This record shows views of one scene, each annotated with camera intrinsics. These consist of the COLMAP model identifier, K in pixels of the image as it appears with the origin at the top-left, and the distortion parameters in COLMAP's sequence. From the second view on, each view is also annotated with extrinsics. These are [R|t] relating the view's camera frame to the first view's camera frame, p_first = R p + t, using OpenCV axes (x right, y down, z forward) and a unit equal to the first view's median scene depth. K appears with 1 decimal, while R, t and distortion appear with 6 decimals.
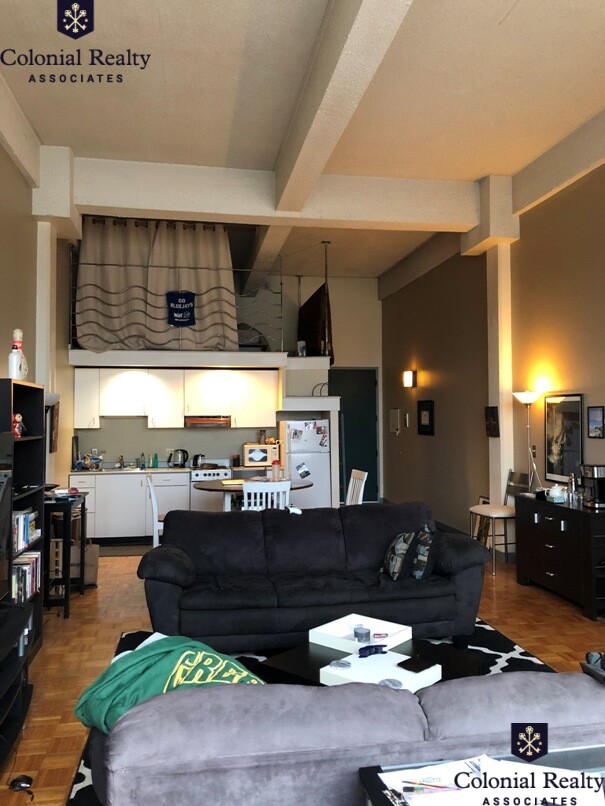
lens RADIAL K [[654.8, 0, 307.4], [0, 654.8, 400.9], [0, 0, 1]] dist [0.128707, -0.386173]
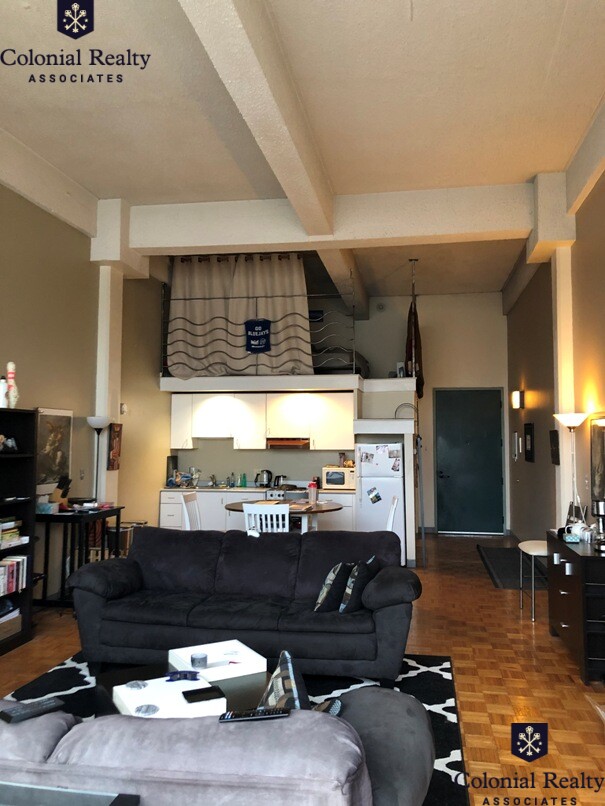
lens RADIAL K [[654.8, 0, 307.4], [0, 654.8, 400.9], [0, 0, 1]] dist [0.128707, -0.386173]
pose [[0.939733, -0.011898, -0.341703, 0.240065], [0.000235, 0.999417, -0.034152, -0.000399], [0.341910, 0.032014, 0.939187, 0.046102]]
